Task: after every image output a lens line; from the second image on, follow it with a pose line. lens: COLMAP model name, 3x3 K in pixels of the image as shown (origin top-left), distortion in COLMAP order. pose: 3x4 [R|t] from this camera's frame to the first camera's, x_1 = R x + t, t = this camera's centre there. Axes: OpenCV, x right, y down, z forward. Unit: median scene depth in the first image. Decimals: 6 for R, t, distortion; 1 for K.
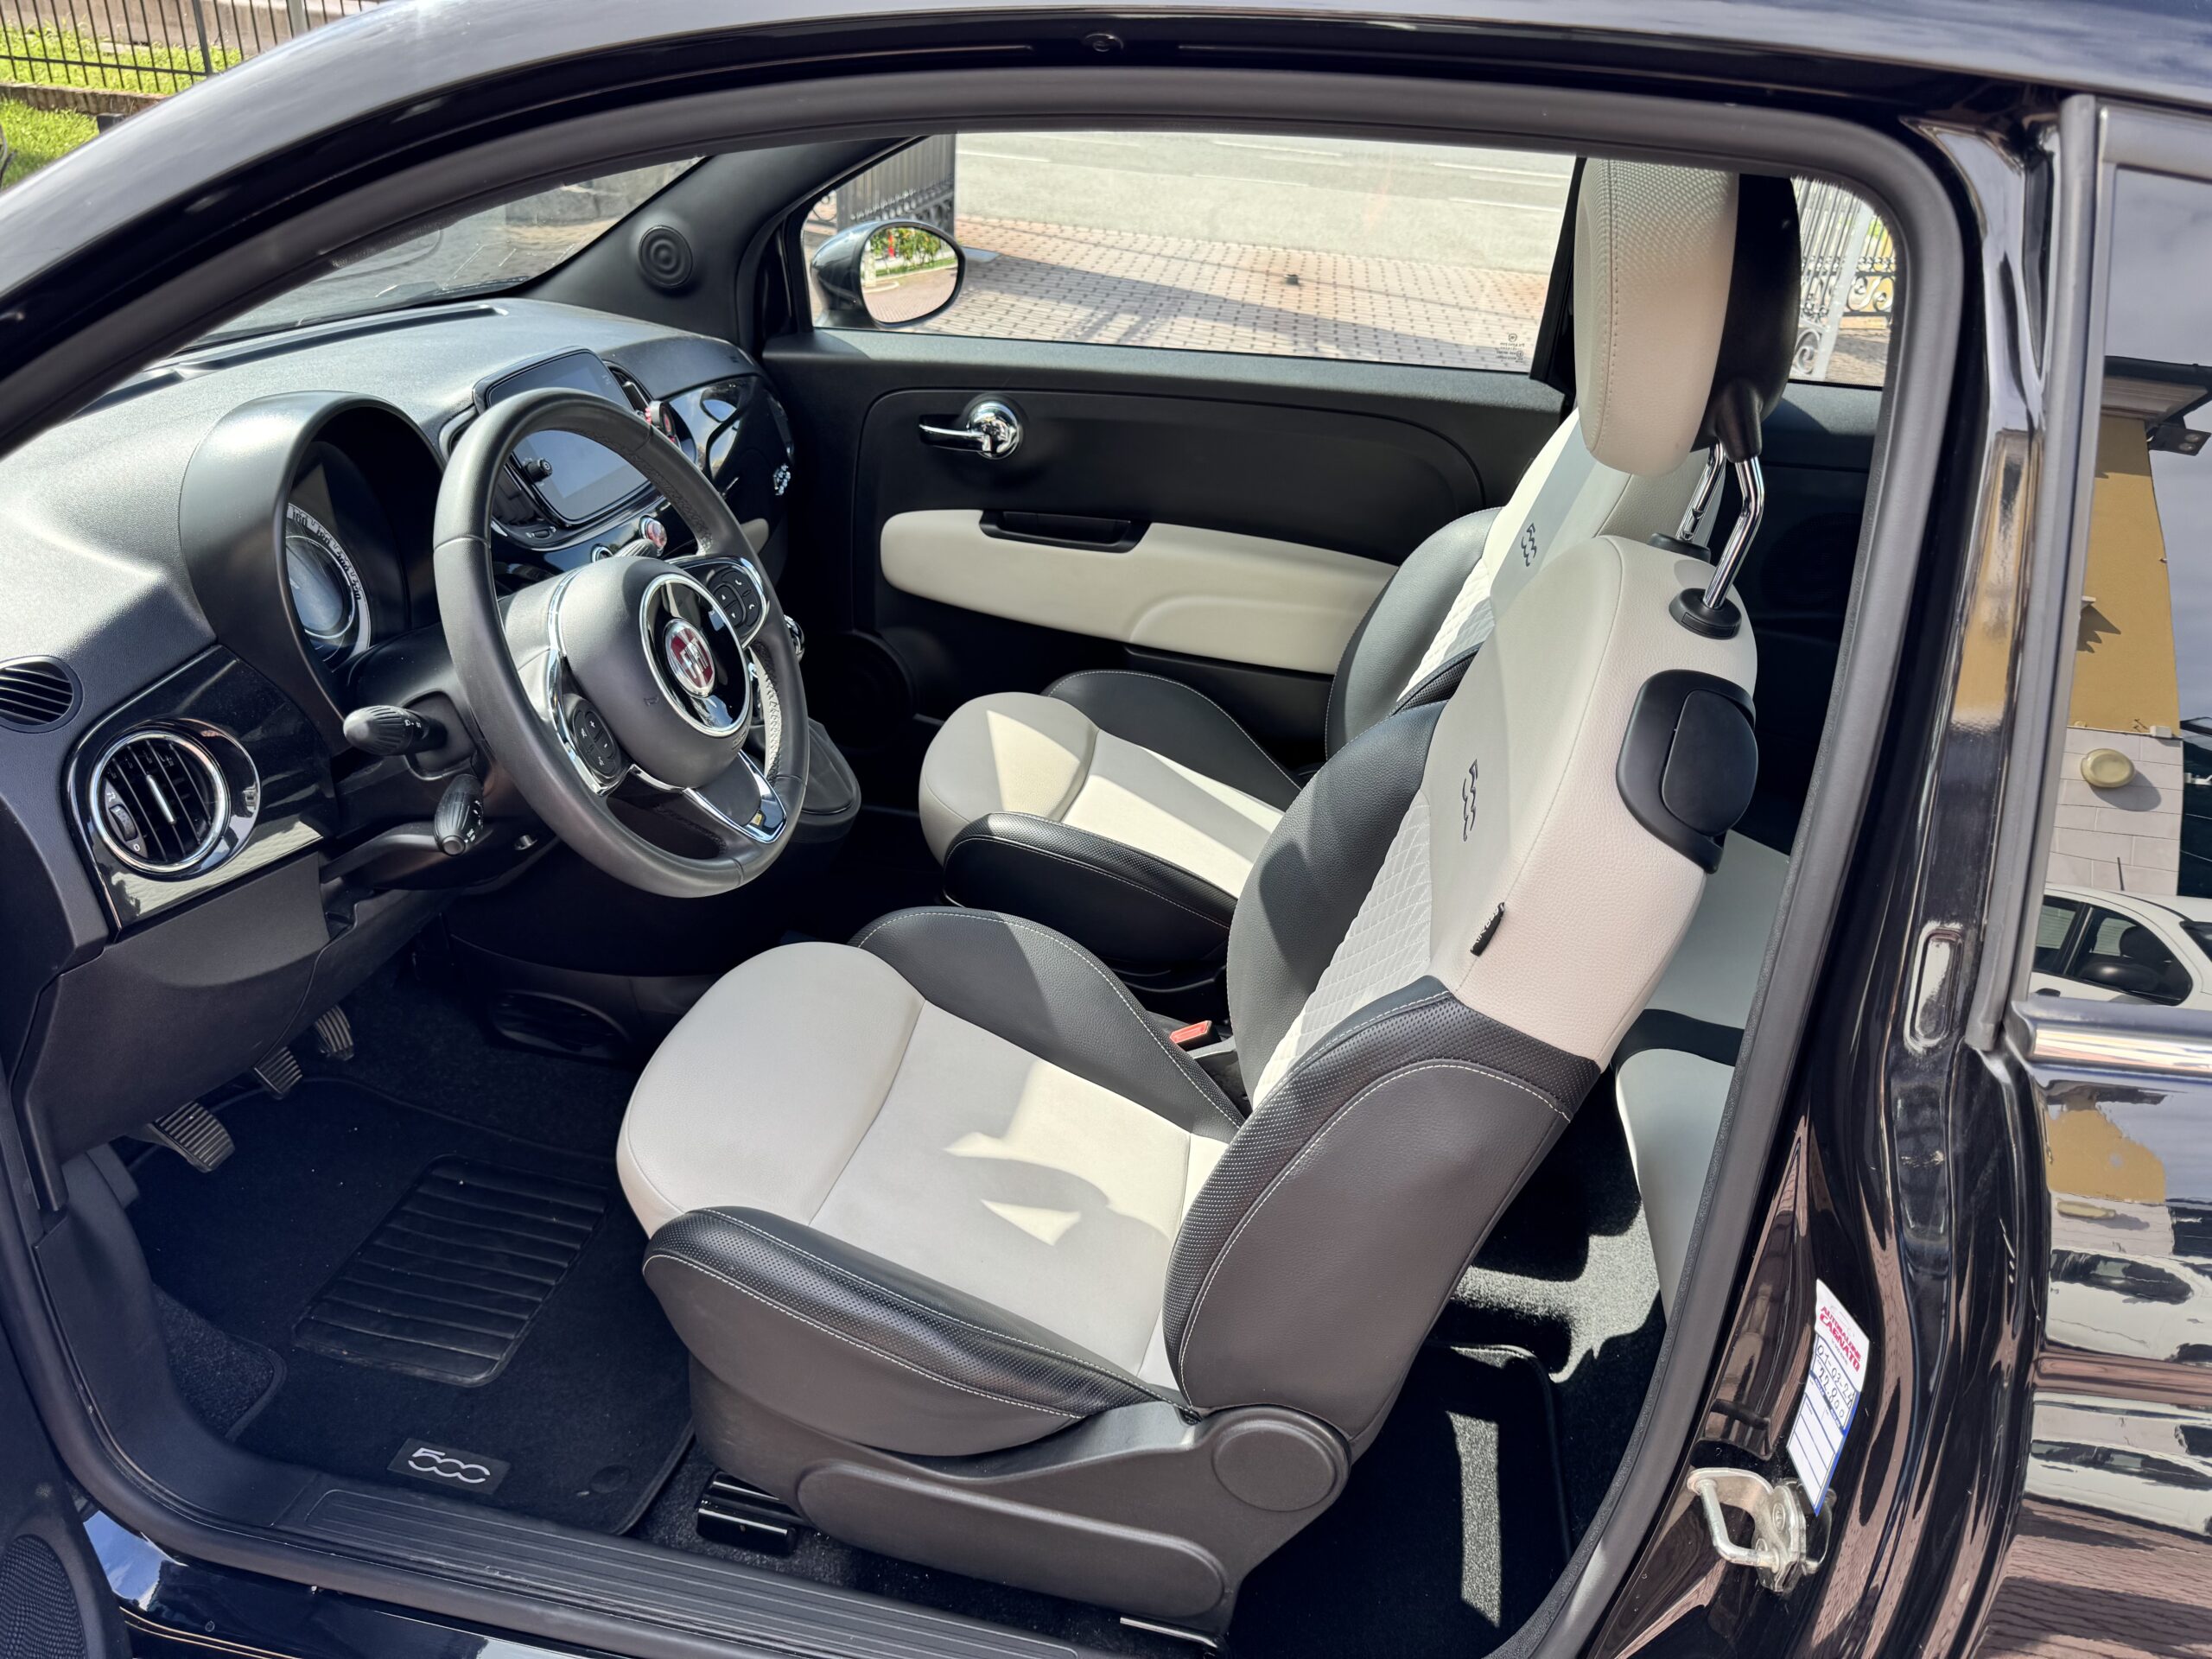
lens RADIAL K [[1568.2, 0, 1106.0], [0, 1568.2, 829.5], [0, 0, 1]] dist [0.022192, -0.019262]
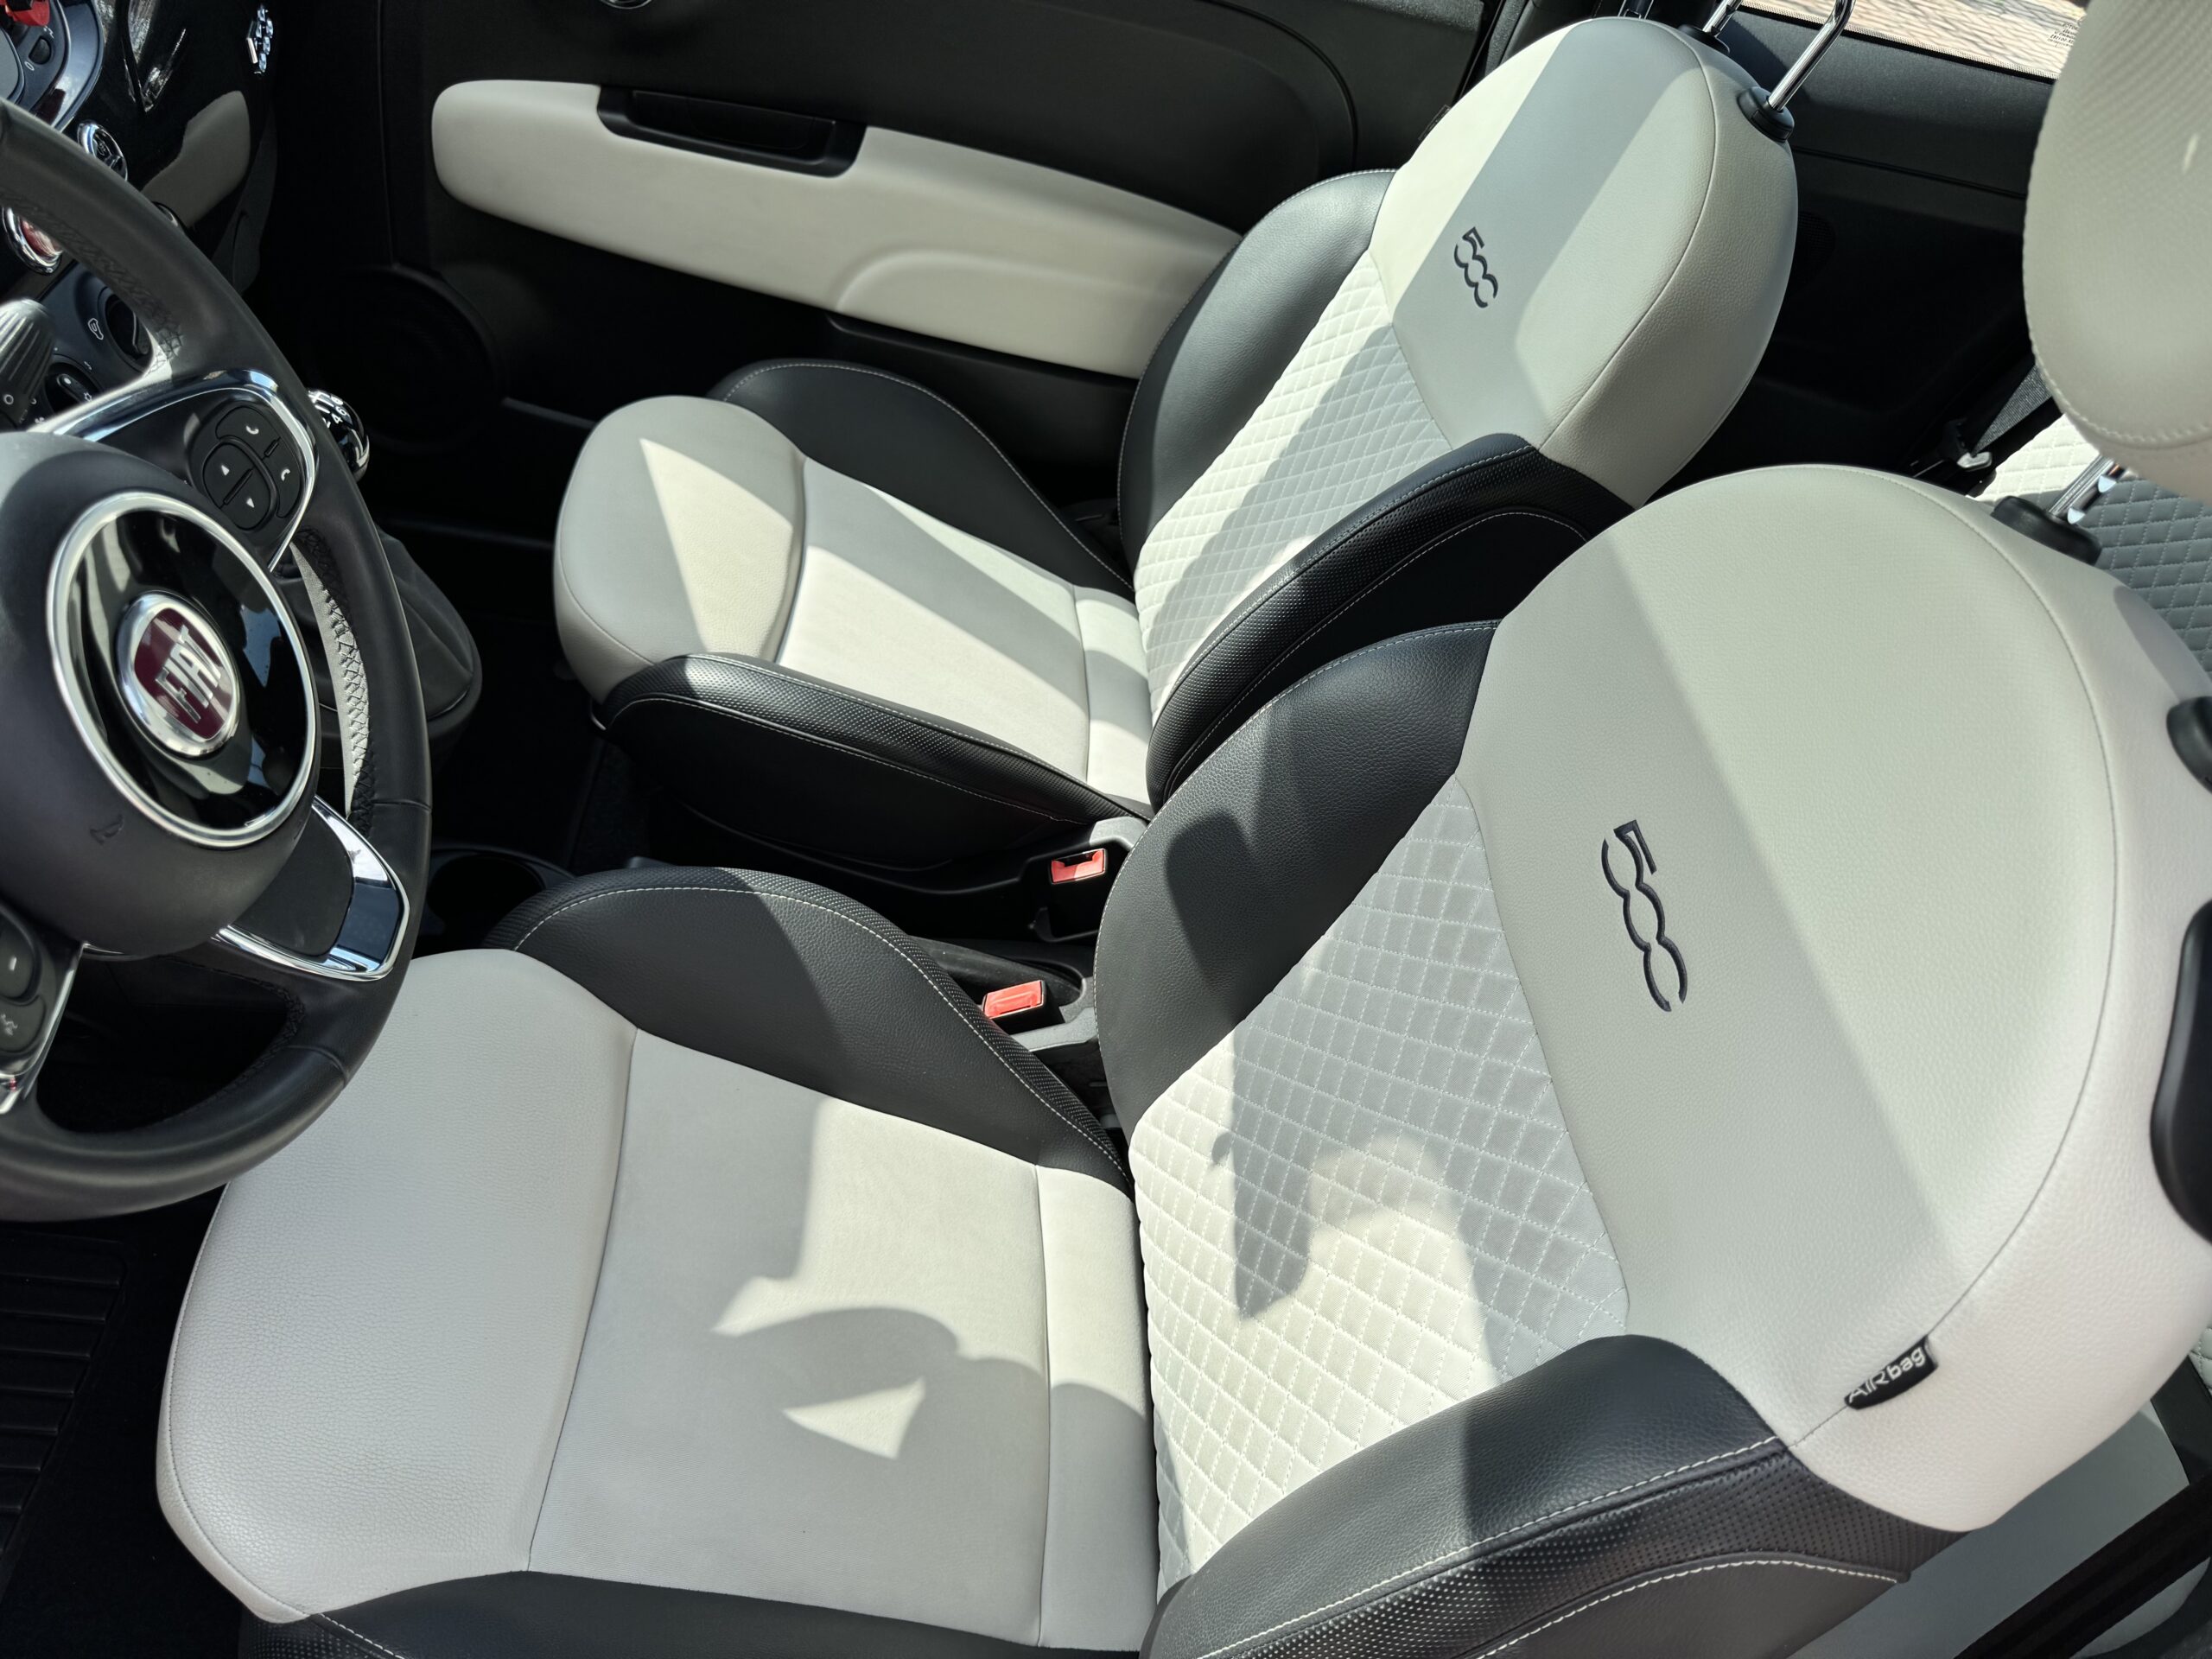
lens RADIAL K [[1568.2, 0, 1106.0], [0, 1568.2, 829.5], [0, 0, 1]] dist [0.022192, -0.019262]
pose [[0.959020, -0.049903, 0.278910, -0.092846], [-0.041031, 0.949532, 0.310975, -0.152763], [-0.280353, -0.309676, 0.908572, 0.333780]]
